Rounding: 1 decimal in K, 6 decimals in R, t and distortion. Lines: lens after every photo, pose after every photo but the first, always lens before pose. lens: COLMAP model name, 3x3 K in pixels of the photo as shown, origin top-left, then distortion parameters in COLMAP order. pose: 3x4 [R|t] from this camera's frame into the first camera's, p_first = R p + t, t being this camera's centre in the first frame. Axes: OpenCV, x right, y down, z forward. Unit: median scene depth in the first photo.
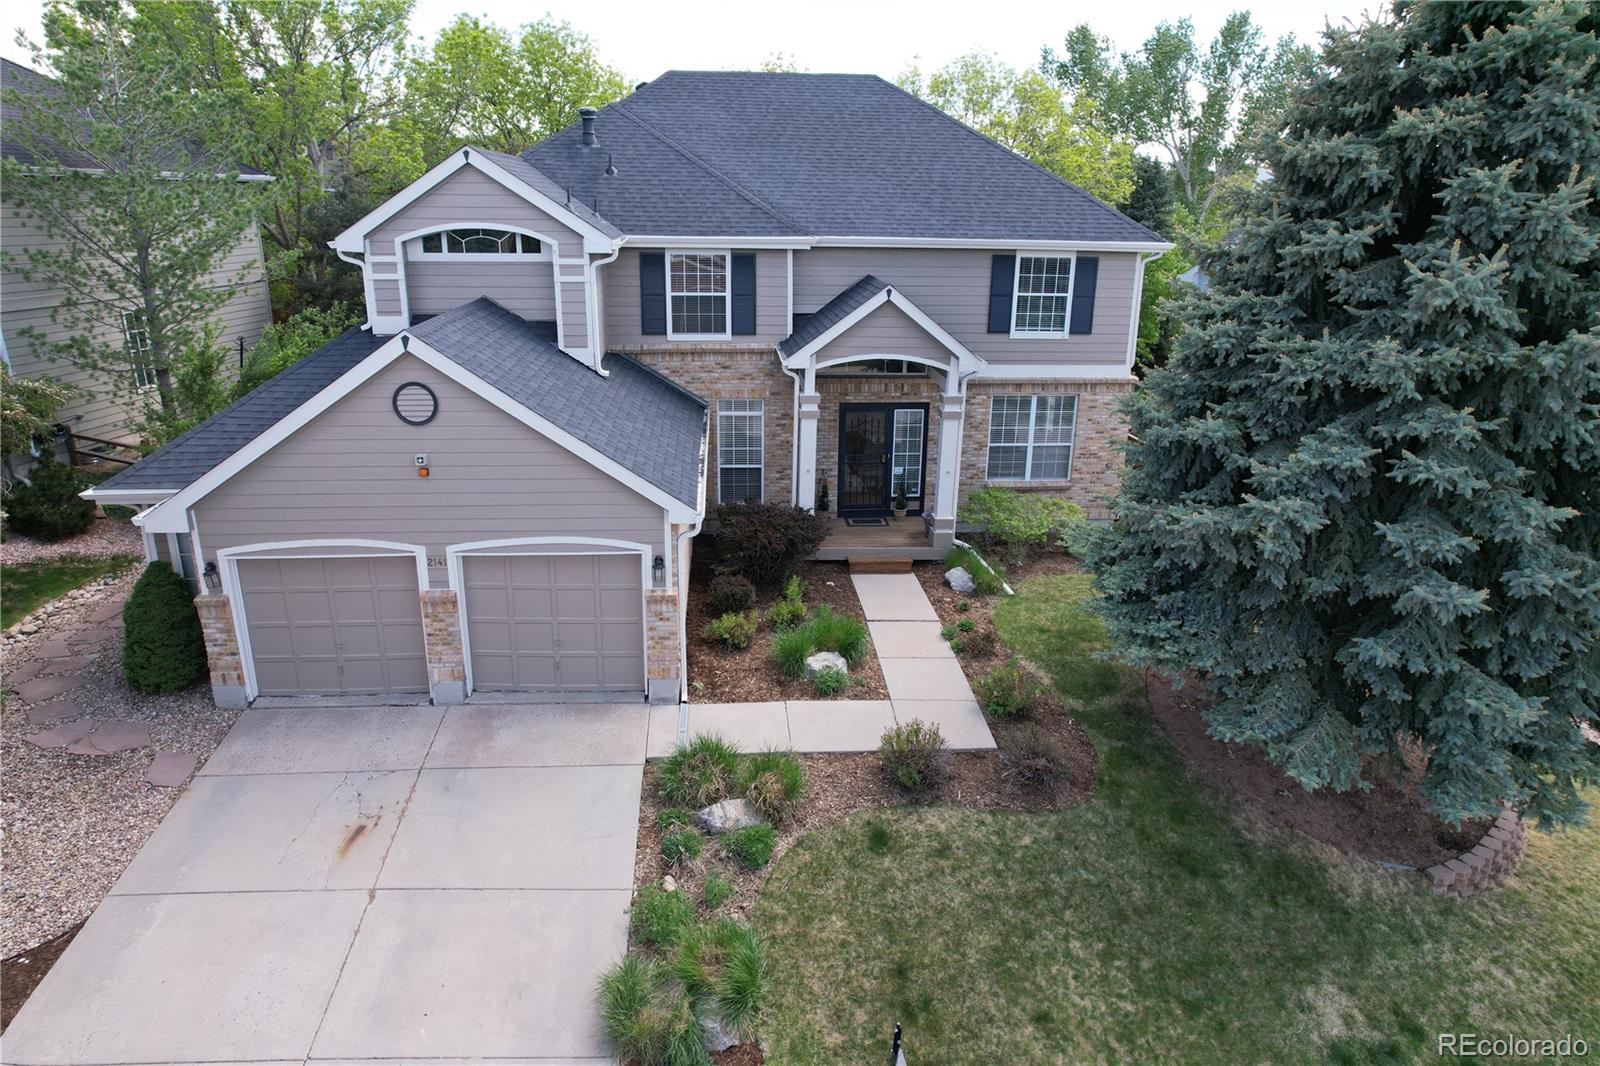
lens RADIAL K [[1025.9, 0, 802.5], [0, 1025.9, 536.8], [0, 0, 1]] dist [-0.070868, 0.063784]
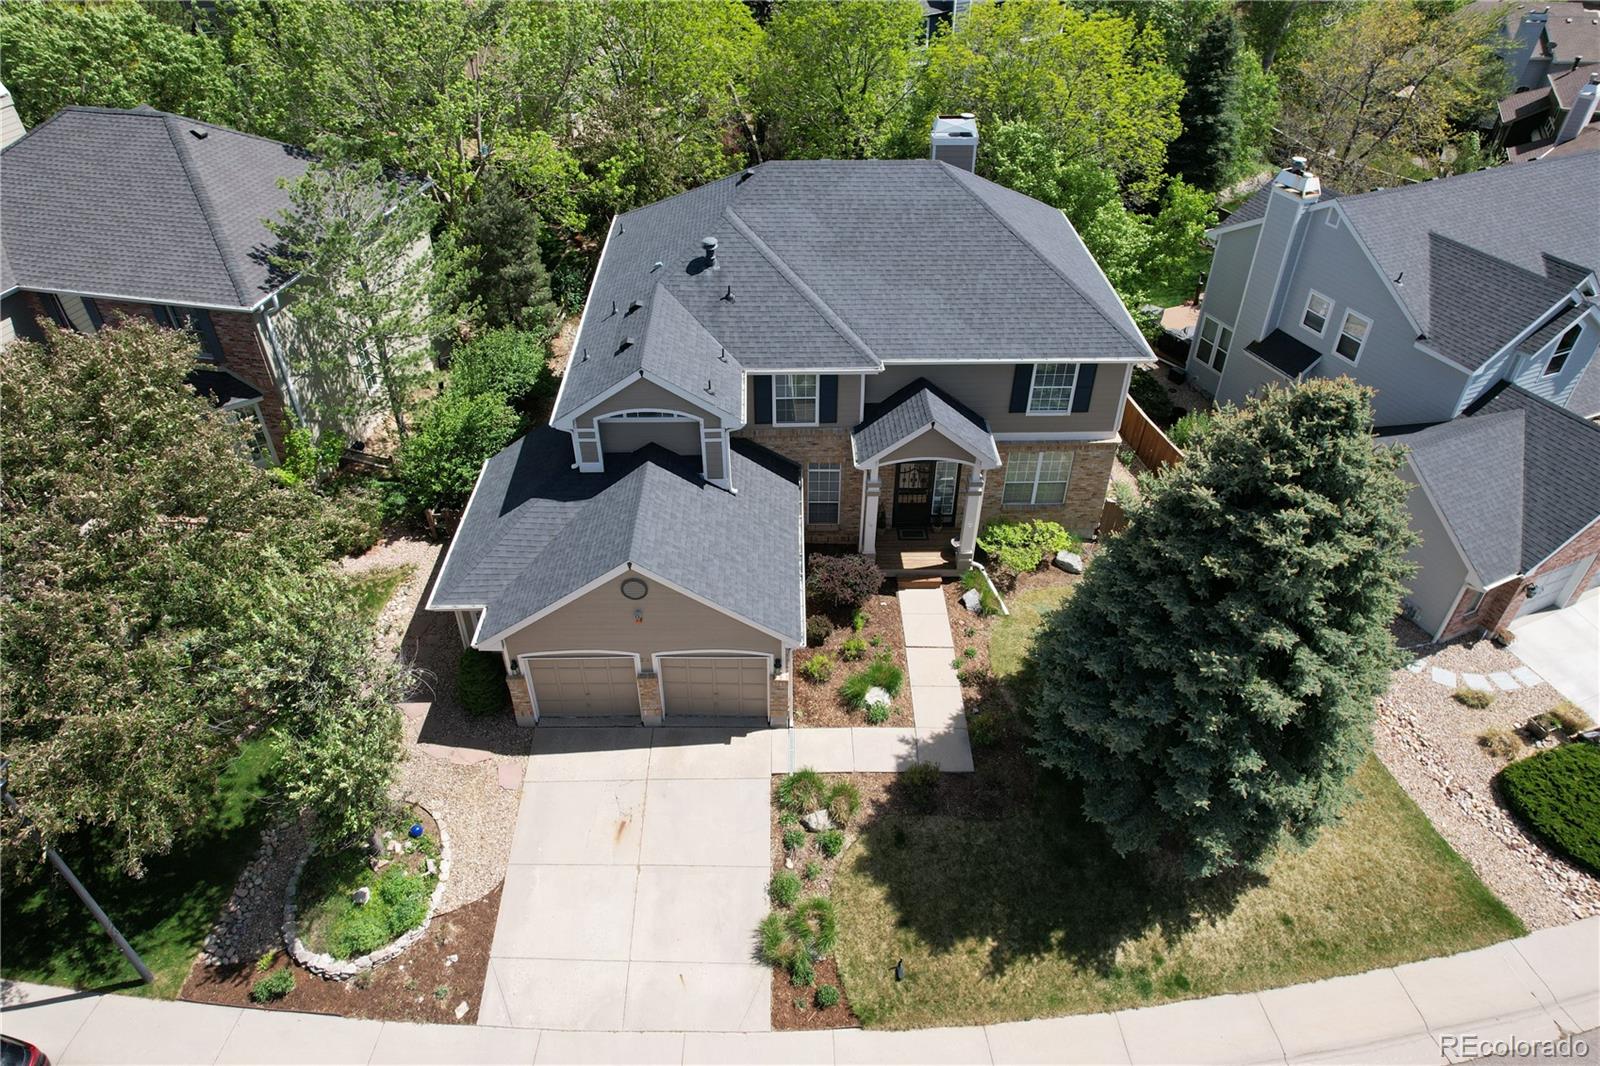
lens RADIAL K [[1025.9, 0, 802.0], [0, 1025.9, 536.8], [0, 0, 1]] dist [-0.070868, 0.063784]
pose [[0.997952, 0.031853, -0.055473, -0.015720], [-0.011078, 0.940161, 0.340550, -0.746161], [0.063001, -0.339238, 0.938588, -0.498168]]
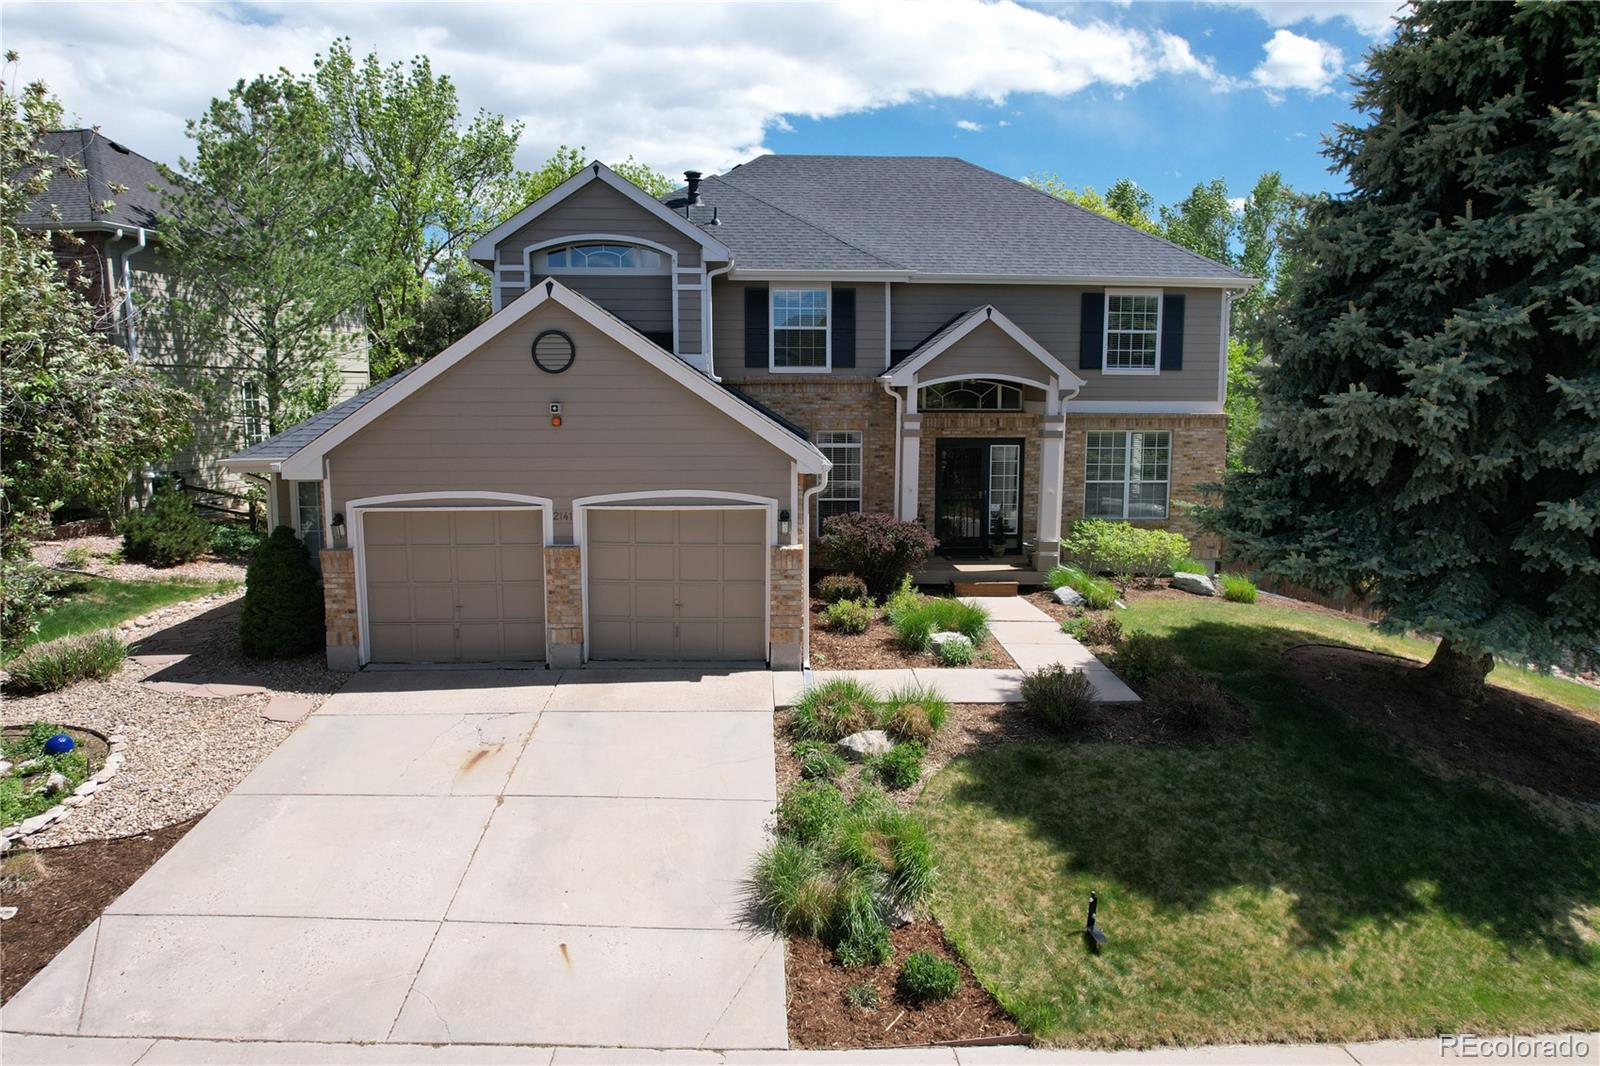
lens RADIAL K [[1025.9, 0, 802.6], [0, 1025.9, 537.4], [0, 0, 1]] dist [-0.070868, 0.063784]
pose [[0.999214, -0.009898, -0.038383, -0.086556], [0.002376, 0.981535, -0.191267, 0.237682], [0.039567, 0.191026, 0.980787, 0.032828]]
